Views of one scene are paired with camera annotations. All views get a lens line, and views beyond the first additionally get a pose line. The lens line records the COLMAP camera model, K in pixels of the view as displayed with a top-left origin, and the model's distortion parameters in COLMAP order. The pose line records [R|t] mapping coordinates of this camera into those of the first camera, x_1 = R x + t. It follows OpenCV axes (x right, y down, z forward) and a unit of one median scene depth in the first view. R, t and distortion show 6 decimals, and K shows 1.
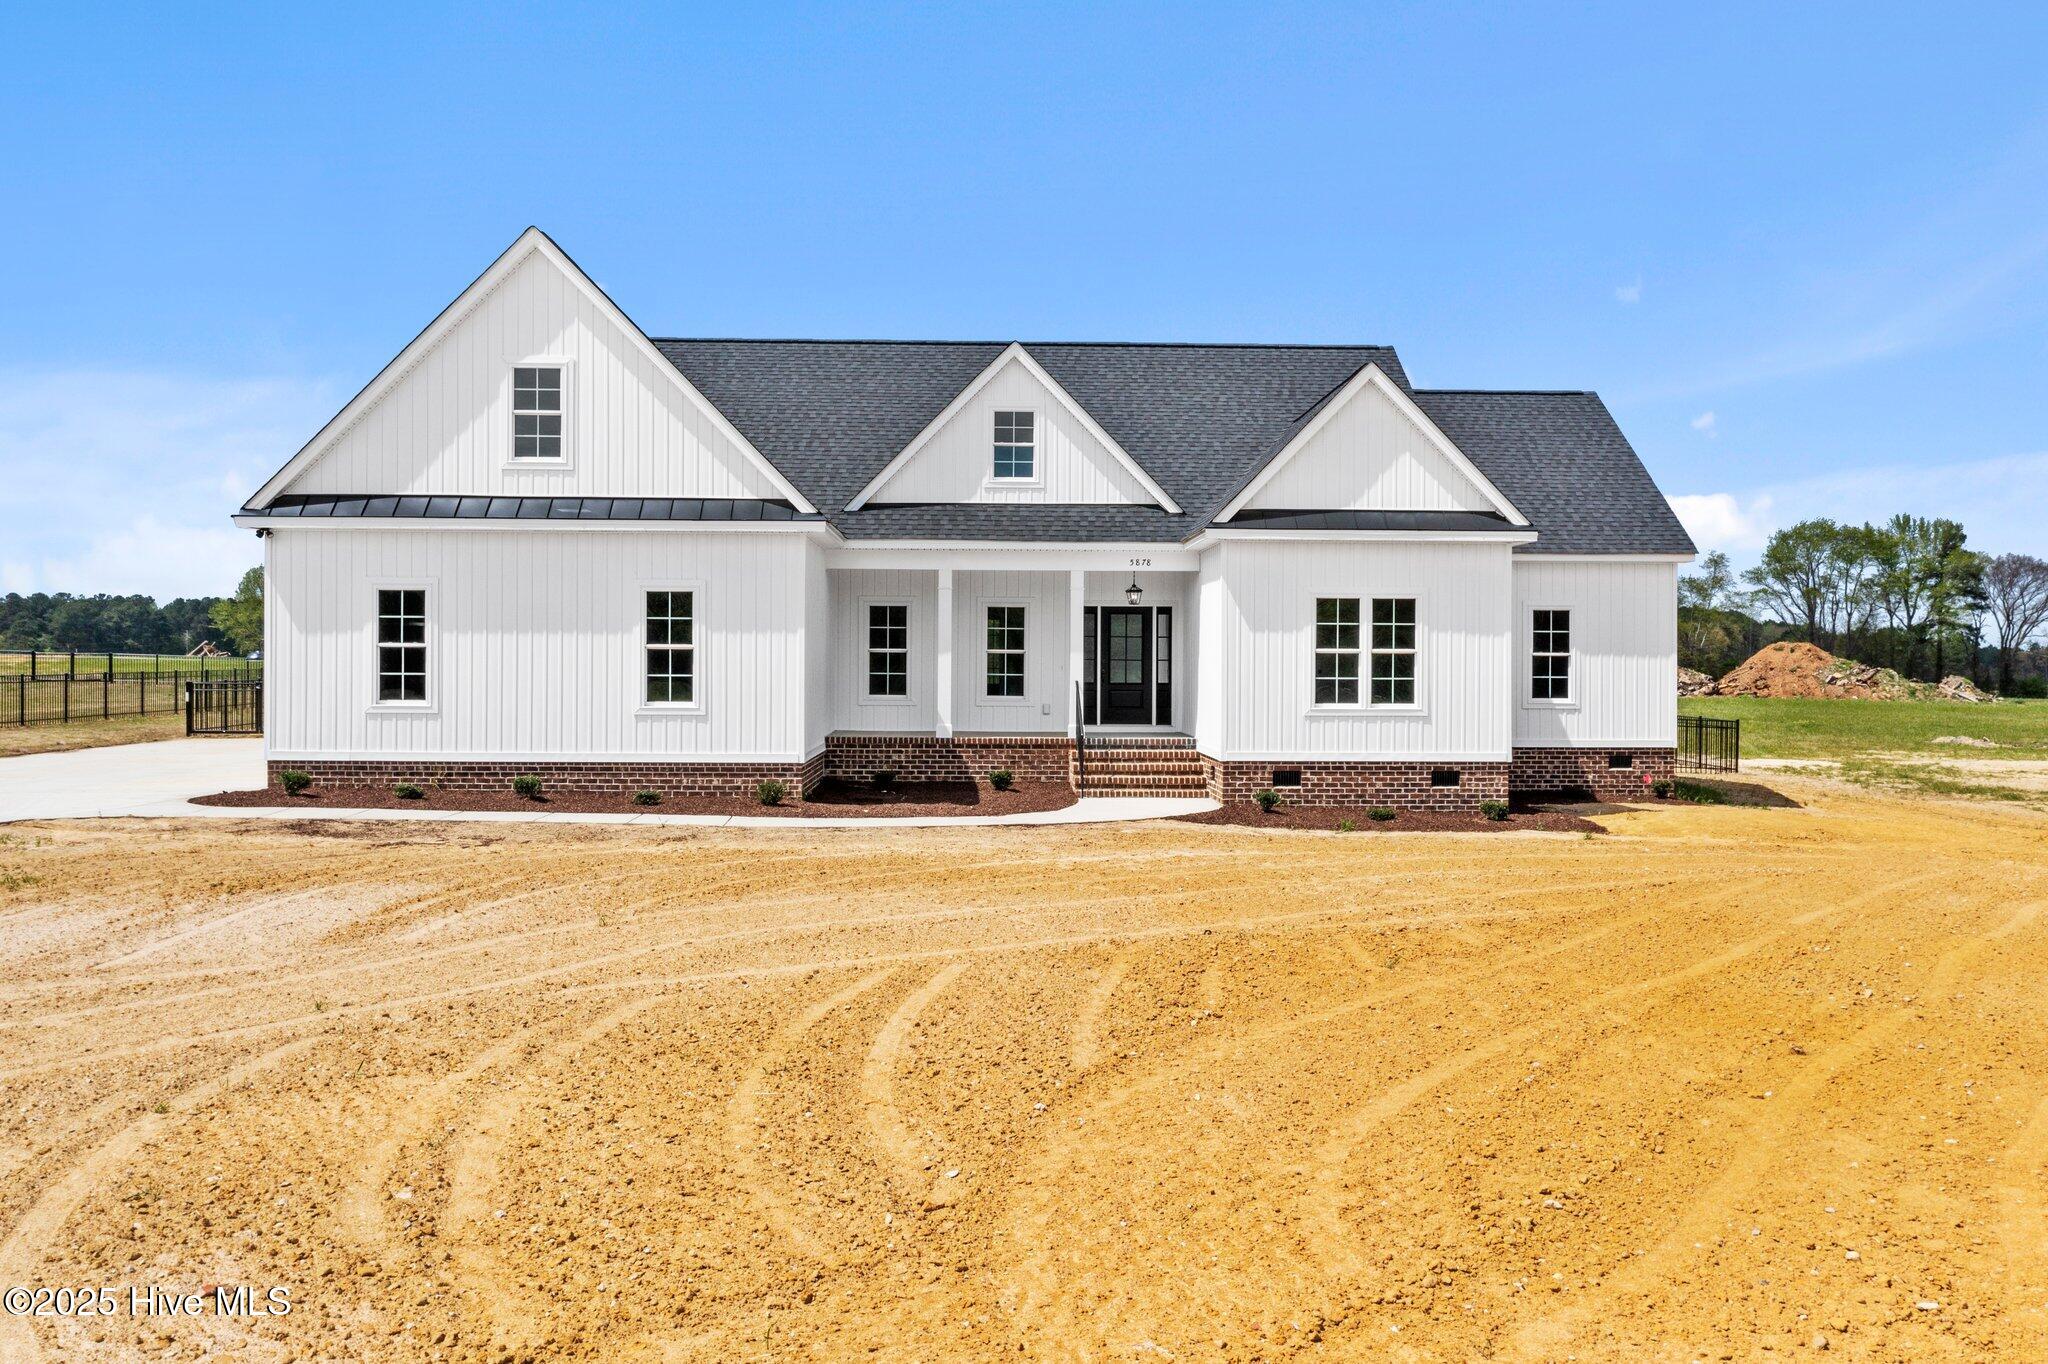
lens RADIAL K [[1628.4, 0, 1019.4], [0, 1628.4, 680.3], [0, 0, 1]] dist [-0.006873, 0.007447]
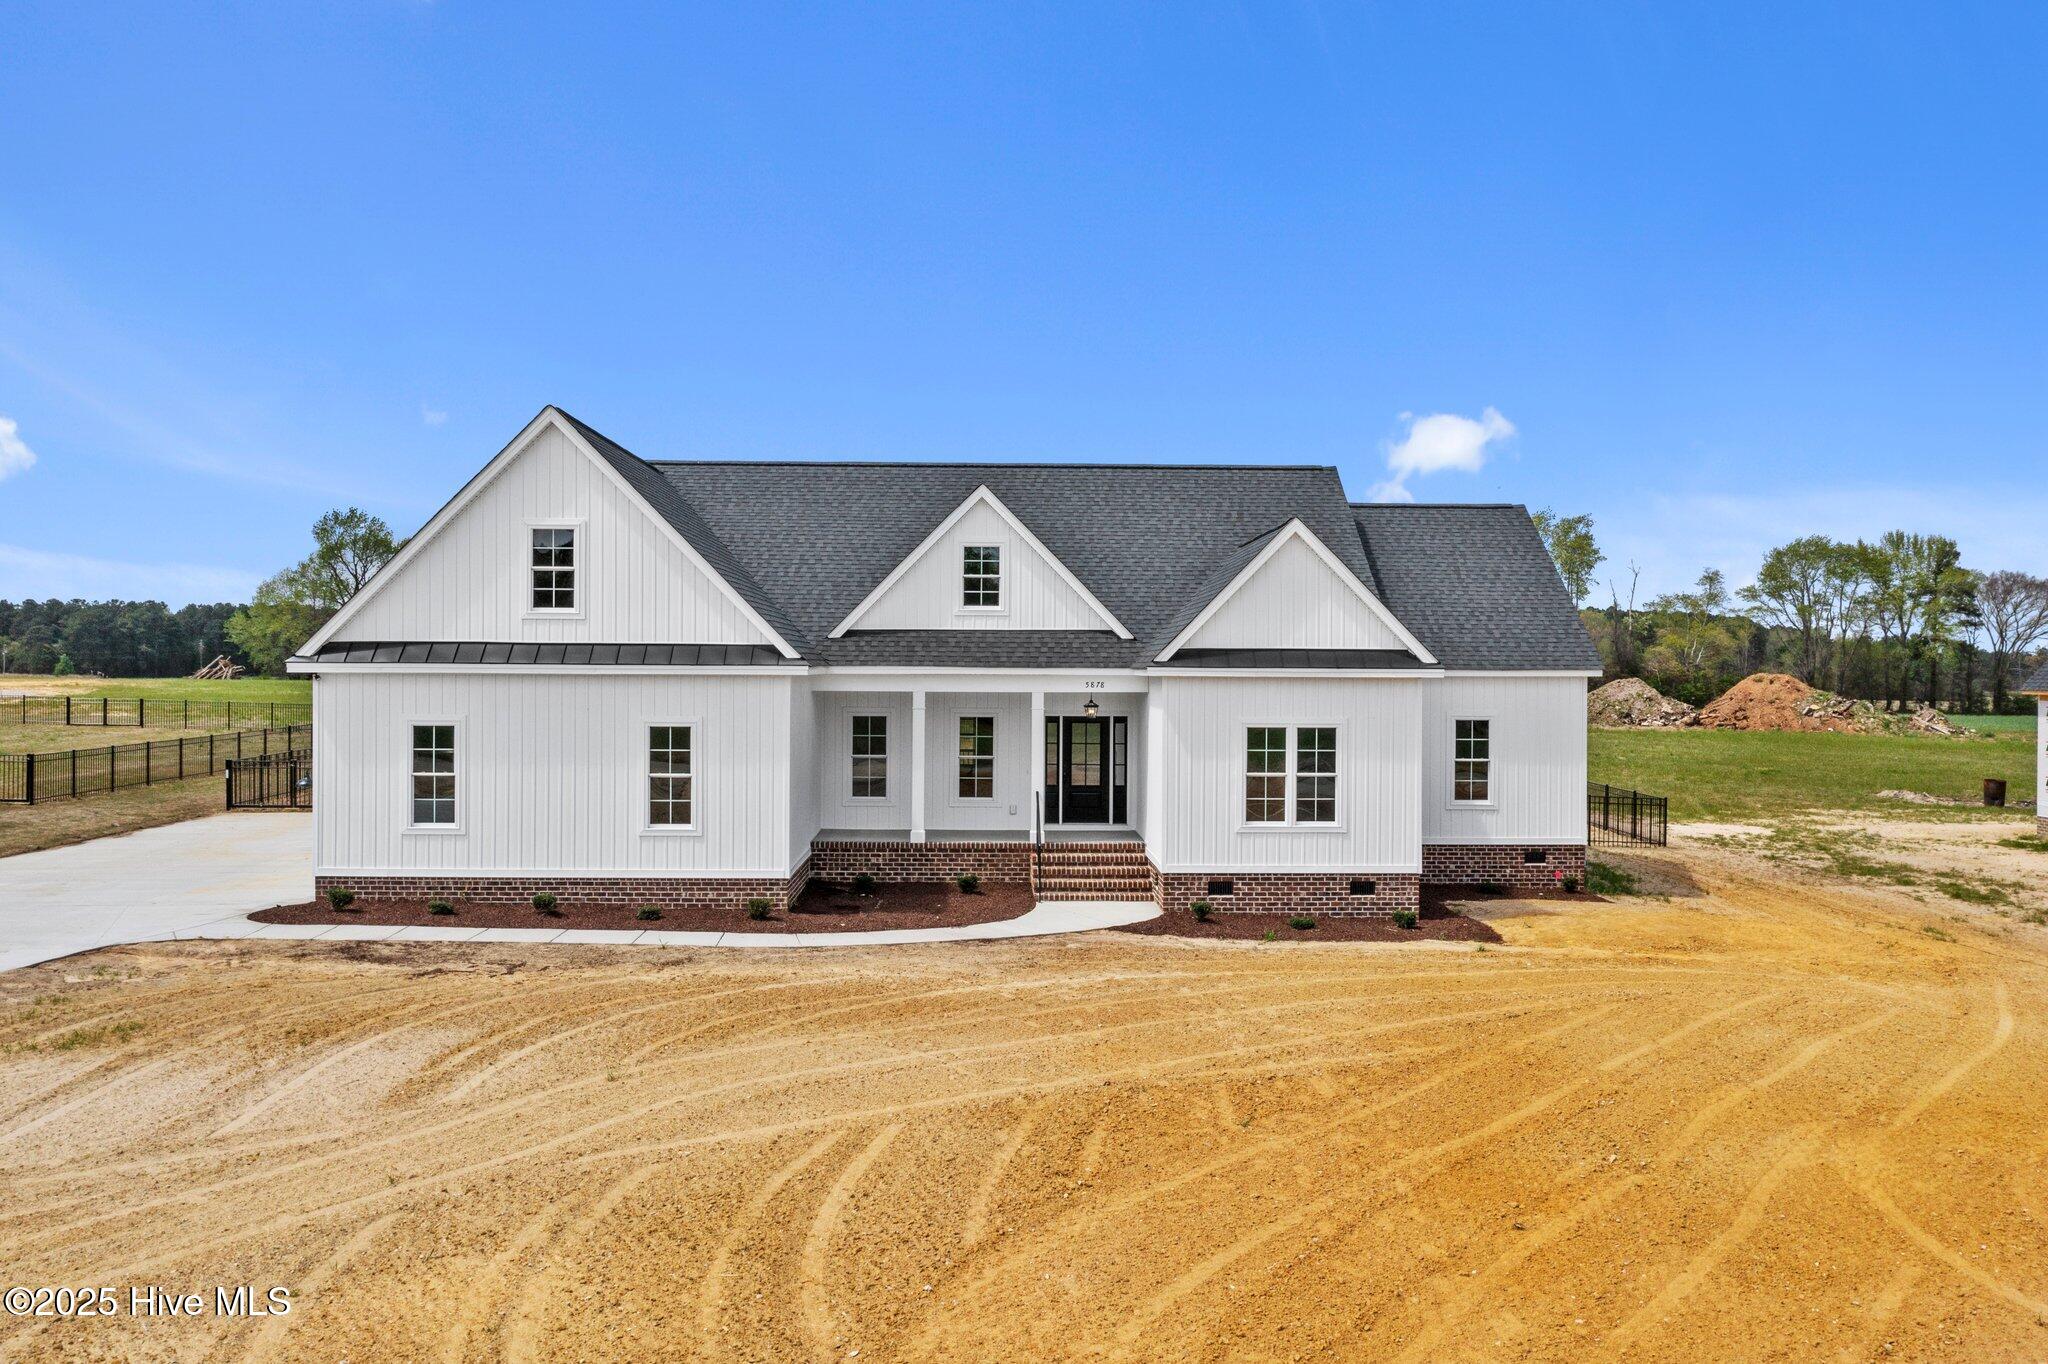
lens RADIAL K [[1634.6, 0, 1020.5], [0, 1634.6, 678.6], [0, 0, 1]] dist [-0.011690, 0.006990]
pose [[0.999985, 0.000363, -0.005410, 0.030740], [-0.000365, 1.000000, -0.000323, -0.079049], [0.005410, 0.000325, 0.999985, -0.118211]]
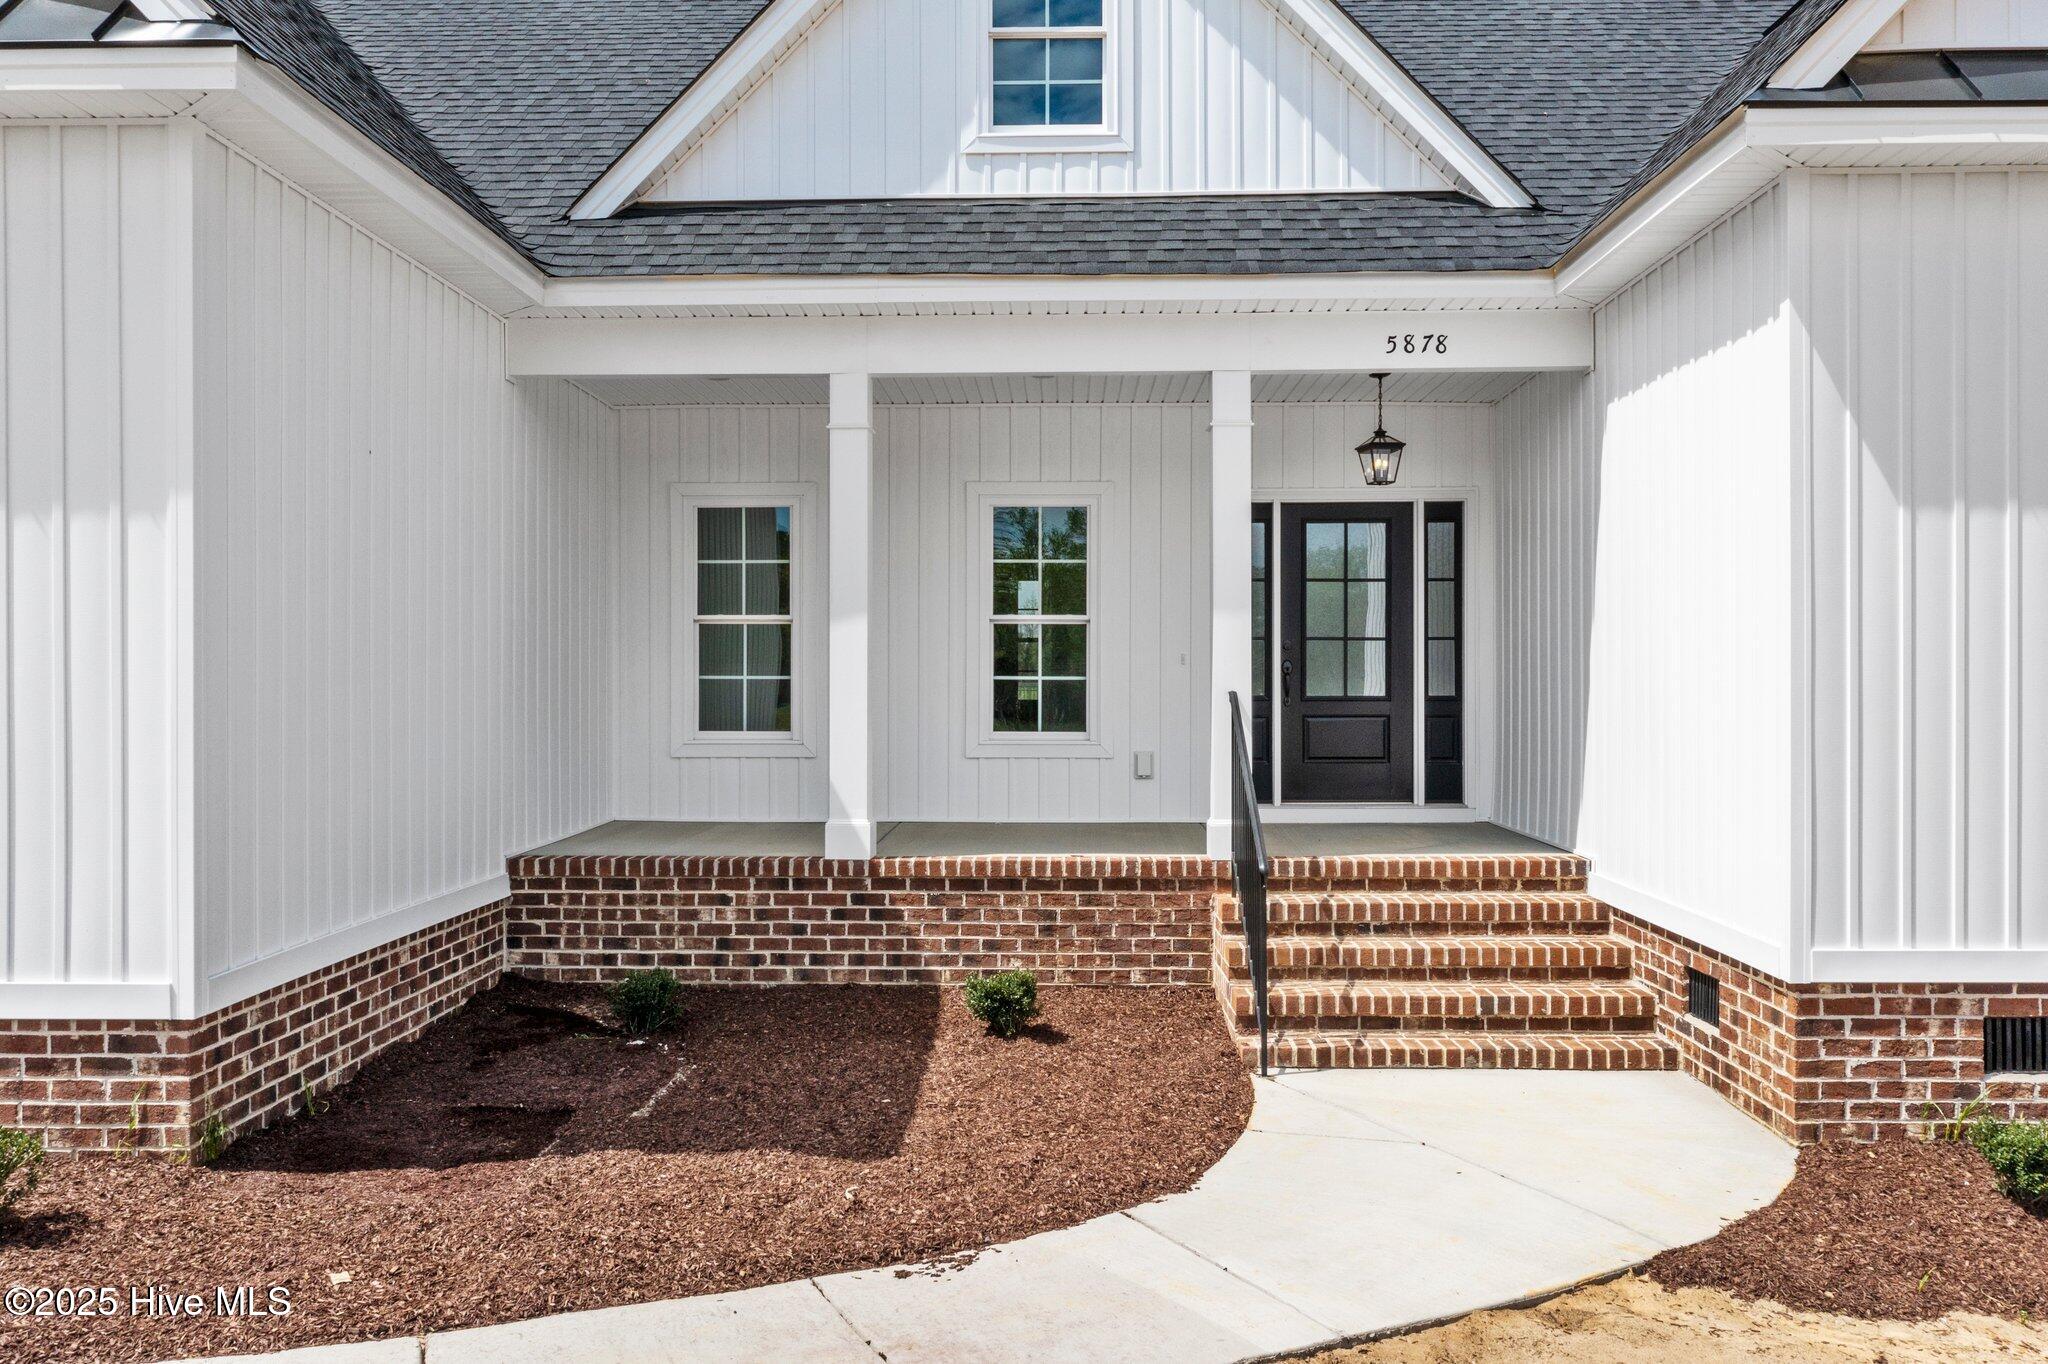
lens RADIAL K [[1628.4, 0, 1025.8], [0, 1628.4, 678.4], [0, 0, 1]] dist [-0.006873, 0.007447]
pose [[0.998394, -0.007605, -0.056138, 0.011344], [0.007025, 0.999920, -0.010525, 0.000833], [0.056214, 0.010114, 0.998368, 0.679938]]
